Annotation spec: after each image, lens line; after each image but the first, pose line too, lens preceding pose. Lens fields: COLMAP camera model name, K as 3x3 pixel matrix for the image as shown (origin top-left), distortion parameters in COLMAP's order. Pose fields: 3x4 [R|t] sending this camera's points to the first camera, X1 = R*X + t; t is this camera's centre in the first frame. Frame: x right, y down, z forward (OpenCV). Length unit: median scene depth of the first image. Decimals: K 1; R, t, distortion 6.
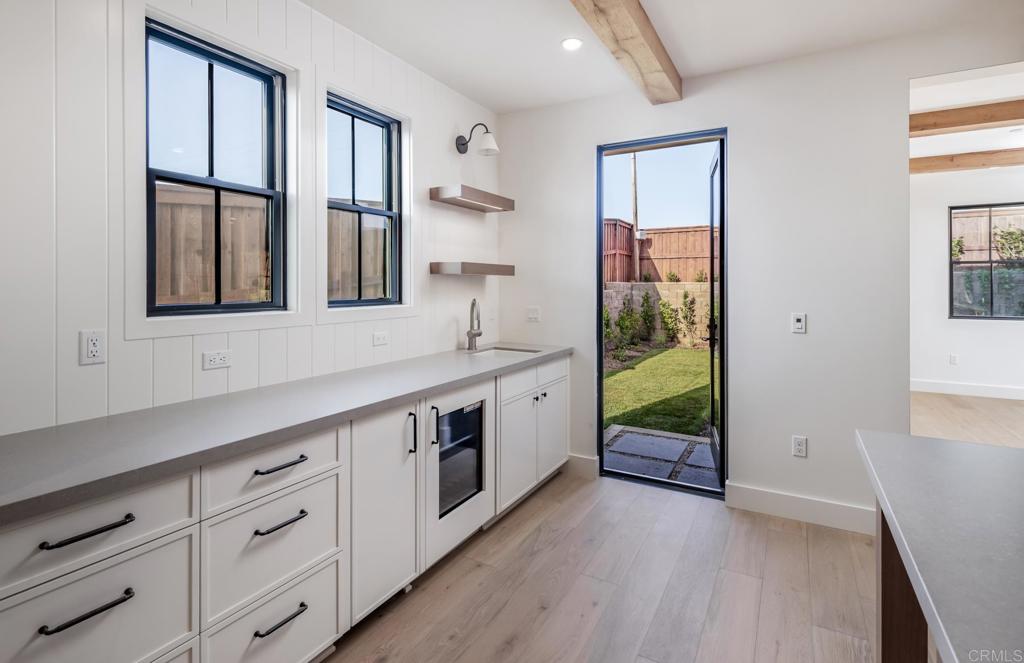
lens RADIAL K [[500.3, 0, 509.1], [0, 500.3, 289.1], [0, 0, 1]] dist [-0.000473, -0.000017]
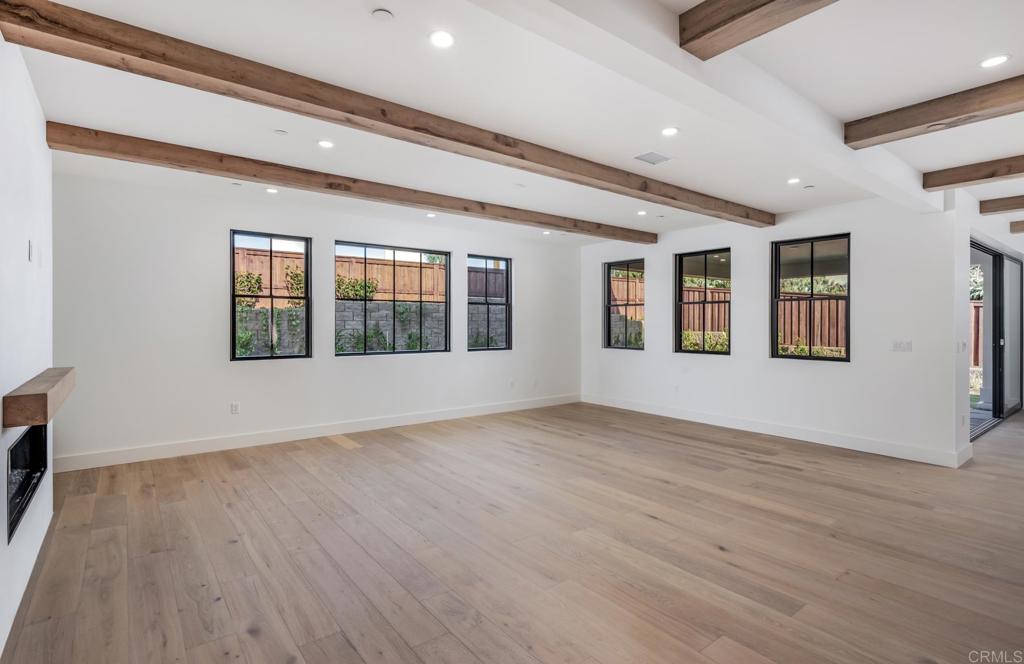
lens RADIAL K [[500.3, 0, 512.4], [0, 500.3, 328.6], [0, 0, 1]] dist [-0.000473, -0.000017]
pose [[0.385916, -0.008229, 0.922497, 0.247160], [0.004320, 0.999965, 0.007113, 0.000757], [-0.922524, 0.001240, 0.385938, 0.203939]]
